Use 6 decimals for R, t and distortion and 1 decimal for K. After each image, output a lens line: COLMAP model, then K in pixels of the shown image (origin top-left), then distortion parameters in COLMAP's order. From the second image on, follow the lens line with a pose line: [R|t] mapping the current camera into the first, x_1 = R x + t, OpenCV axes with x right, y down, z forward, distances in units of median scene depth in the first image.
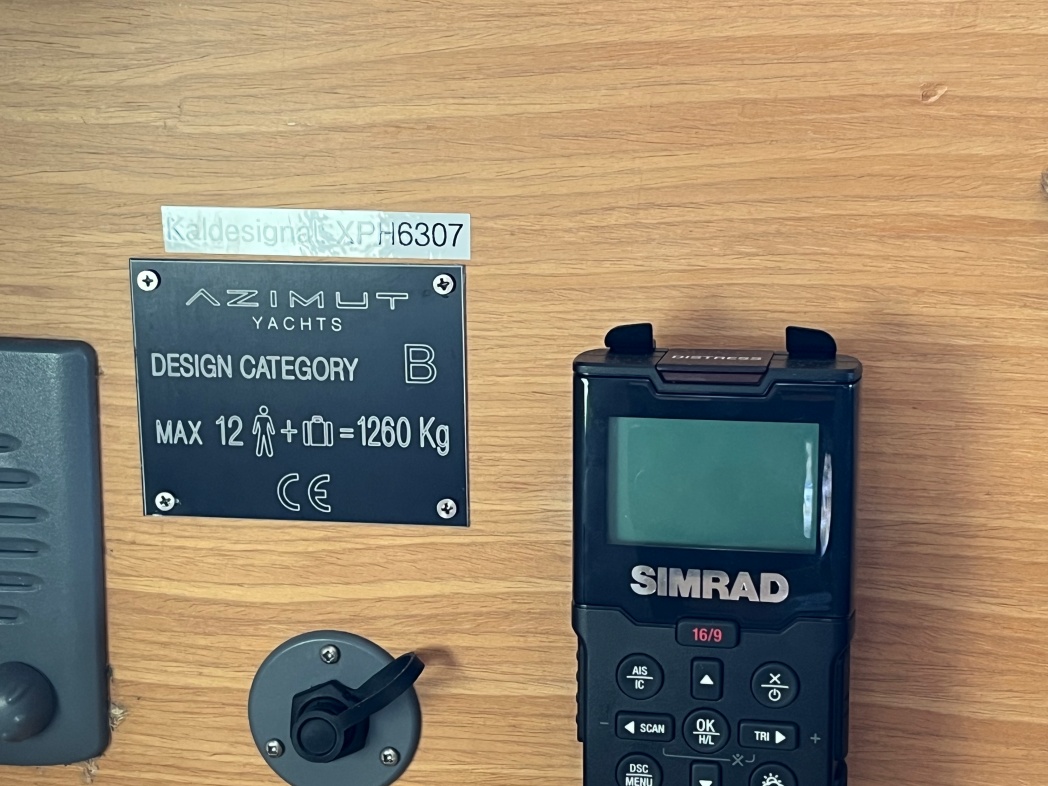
lens RADIAL K [[1920.1, 0, 525.3], [0, 1920.1, 393.2], [0, 0, 1]] dist [0.057610, 0.046009]
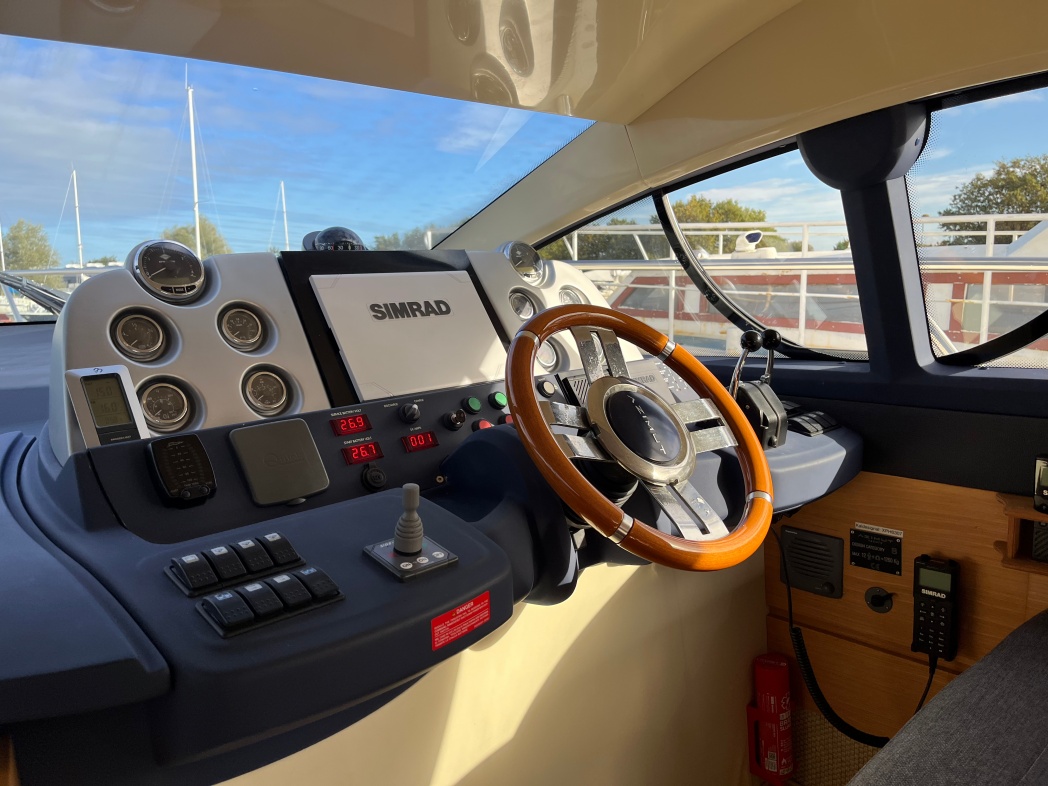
lens RADIAL K [[811.9, 0, 517.6], [0, 811.9, 392.5], [0, 0, 1]] dist [0.021195, -0.005542]
pose [[0.832441, 0.056376, -0.551238, 0.388876], [-0.066430, 0.997790, 0.001727, -0.484439], [0.550117, 0.035181, 0.834346, -2.128306]]
